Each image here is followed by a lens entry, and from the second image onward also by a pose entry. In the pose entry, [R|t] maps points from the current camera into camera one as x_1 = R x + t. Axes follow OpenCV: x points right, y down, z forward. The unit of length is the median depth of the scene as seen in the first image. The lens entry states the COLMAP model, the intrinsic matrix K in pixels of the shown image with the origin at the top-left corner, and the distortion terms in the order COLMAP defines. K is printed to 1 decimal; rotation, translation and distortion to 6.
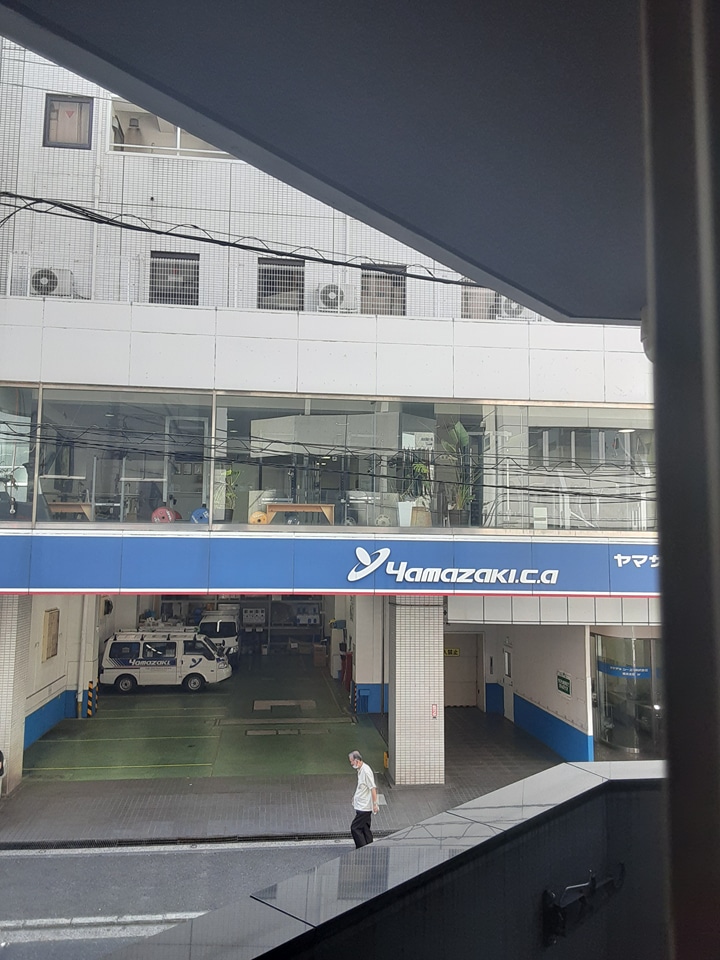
lens RADIAL K [[772.3, 0, 358.4], [0, 772.3, 480.1], [0, 0, 1]] dist [0.050247, 0.001584]
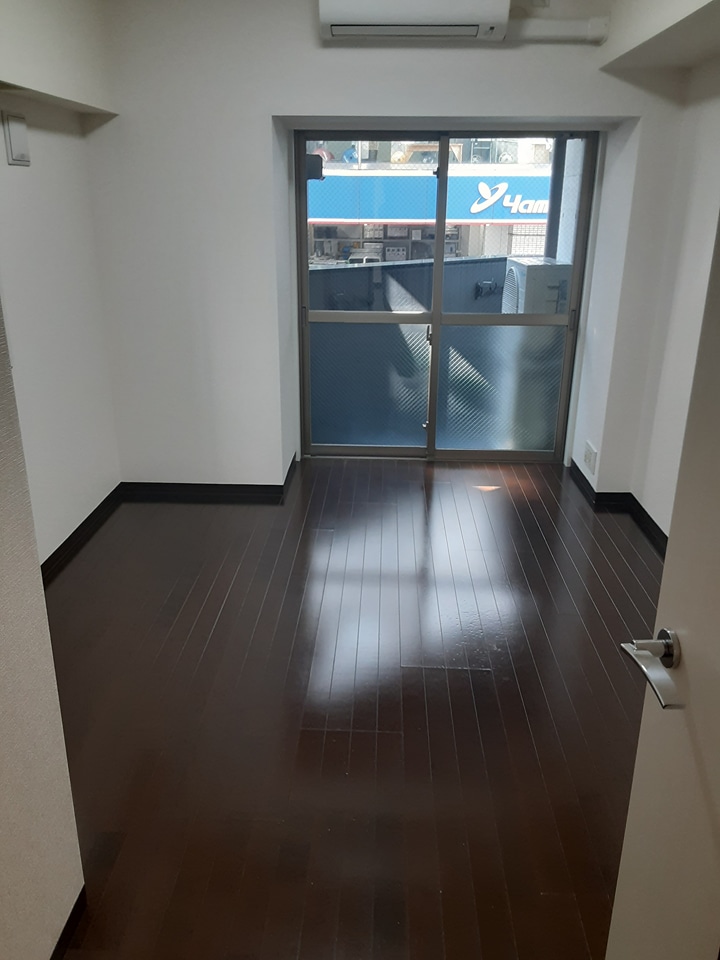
lens RADIAL K [[772.3, 0, 355.8], [0, 772.3, 482.3], [0, 0, 1]] dist [0.050247, 0.001584]
pose [[0.983328, 0.058152, -0.172291, 0.043357], [0.021847, 0.902842, 0.429417, -0.016847], [0.180523, -0.426022, 0.886519, -0.304005]]
